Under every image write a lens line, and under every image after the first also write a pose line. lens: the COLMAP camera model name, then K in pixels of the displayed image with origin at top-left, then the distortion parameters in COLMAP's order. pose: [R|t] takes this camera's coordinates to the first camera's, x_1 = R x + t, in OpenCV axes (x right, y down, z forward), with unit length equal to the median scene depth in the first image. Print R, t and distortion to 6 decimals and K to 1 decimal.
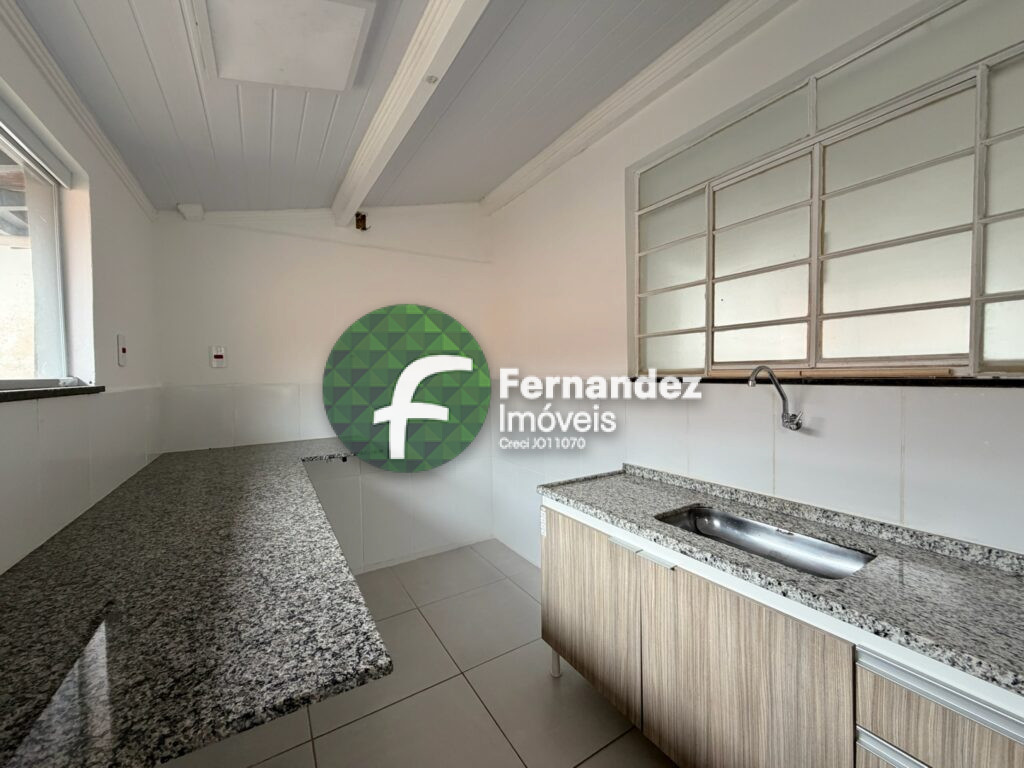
lens RADIAL K [[406.0, 0, 510.8], [0, 406.0, 383.8], [0, 0, 1]] dist [0.000644, 0.000497]
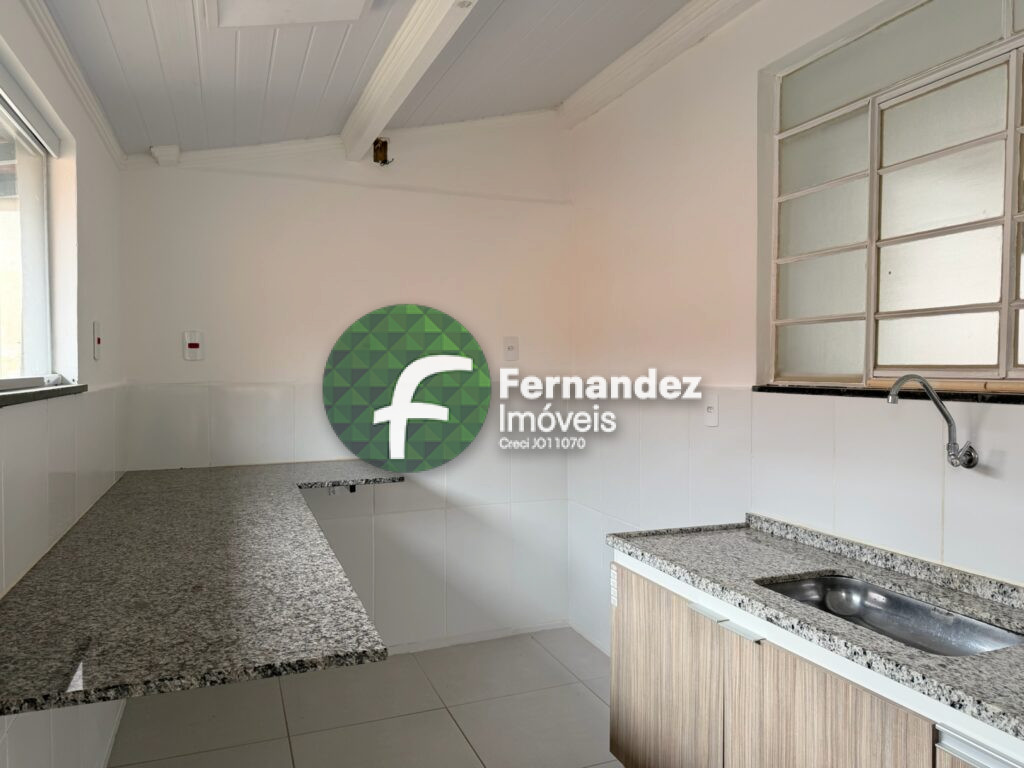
lens RADIAL K [[722.1, 0, 517.9], [0, 722.1, 386.1], [0, 0, 1]] dist [0.041198, -0.045238]
pose [[0.985605, 0.019919, -0.167889, 0.147356], [-0.019536, 0.999801, 0.003932, -0.014696], [0.167934, -0.000596, 0.985798, -0.345820]]
